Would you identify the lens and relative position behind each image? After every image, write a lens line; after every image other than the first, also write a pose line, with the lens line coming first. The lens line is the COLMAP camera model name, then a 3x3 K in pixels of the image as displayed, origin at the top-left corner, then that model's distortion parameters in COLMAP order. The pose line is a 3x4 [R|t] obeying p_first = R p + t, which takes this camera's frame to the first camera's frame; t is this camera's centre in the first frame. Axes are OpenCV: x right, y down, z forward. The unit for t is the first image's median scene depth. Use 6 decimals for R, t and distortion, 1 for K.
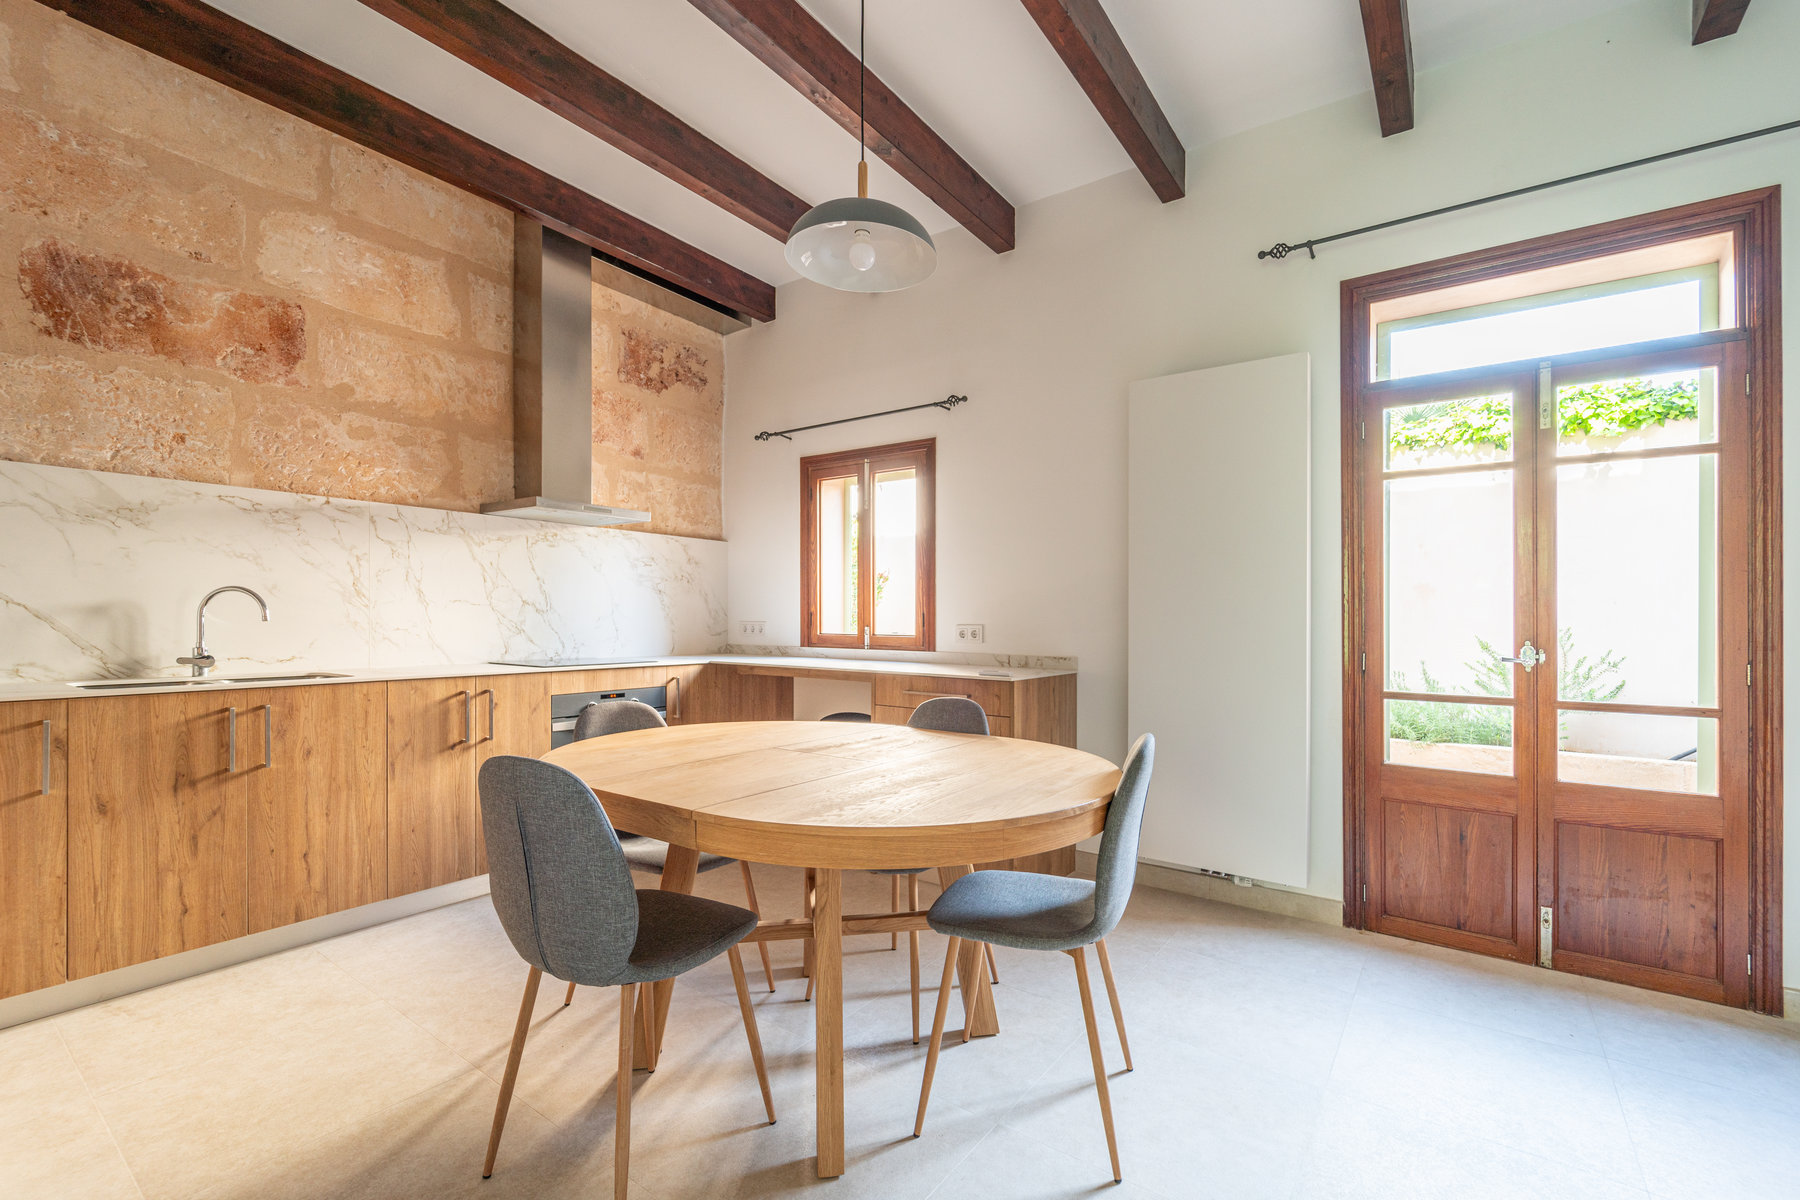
lens RADIAL K [[823.2, 0, 932.7], [0, 823.2, 614.9], [0, 0, 1]] dist [-0.000729, -0.000770]
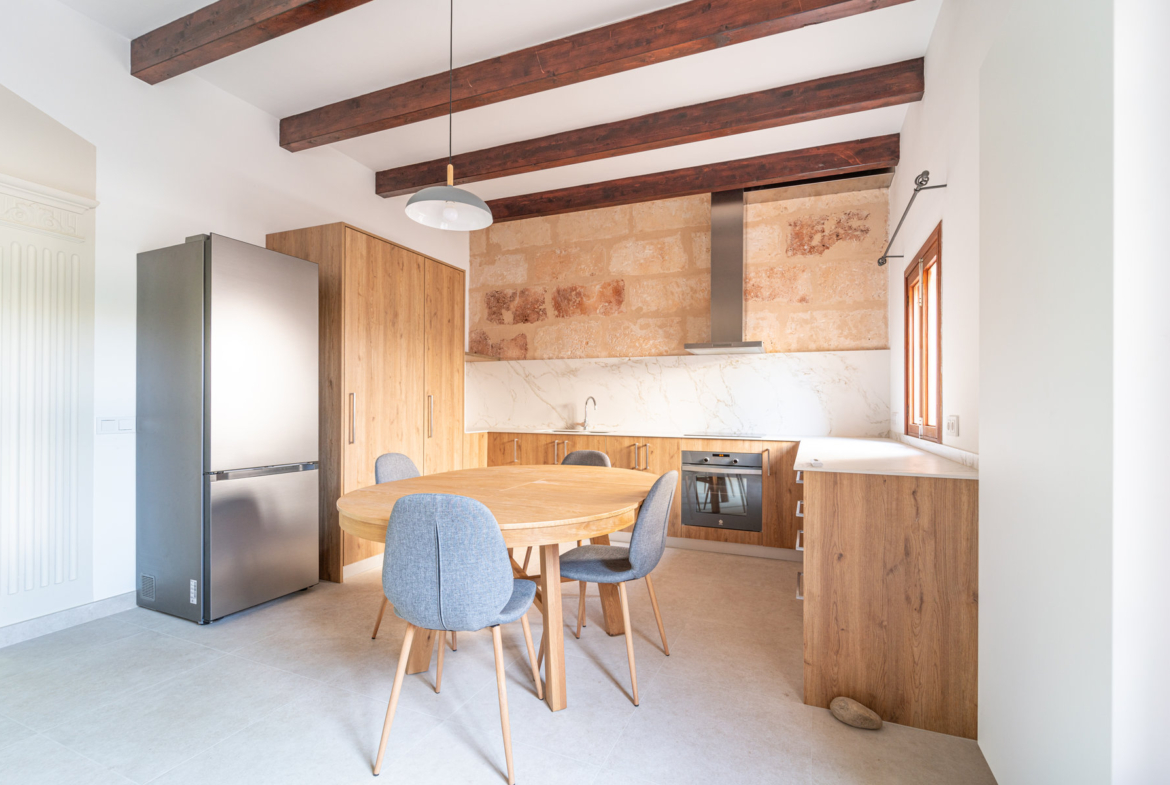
lens RADIAL K [[488.8, 0, 591.4], [0, 488.8, 407.2], [0, 0, 1]] dist [-0.000264, -0.000026]
pose [[0.190955, -0.004131, -0.981590, 0.649148], [-0.001752, 0.999988, -0.004550, 0.006163], [0.981597, 0.002588, 0.190945, 0.662663]]
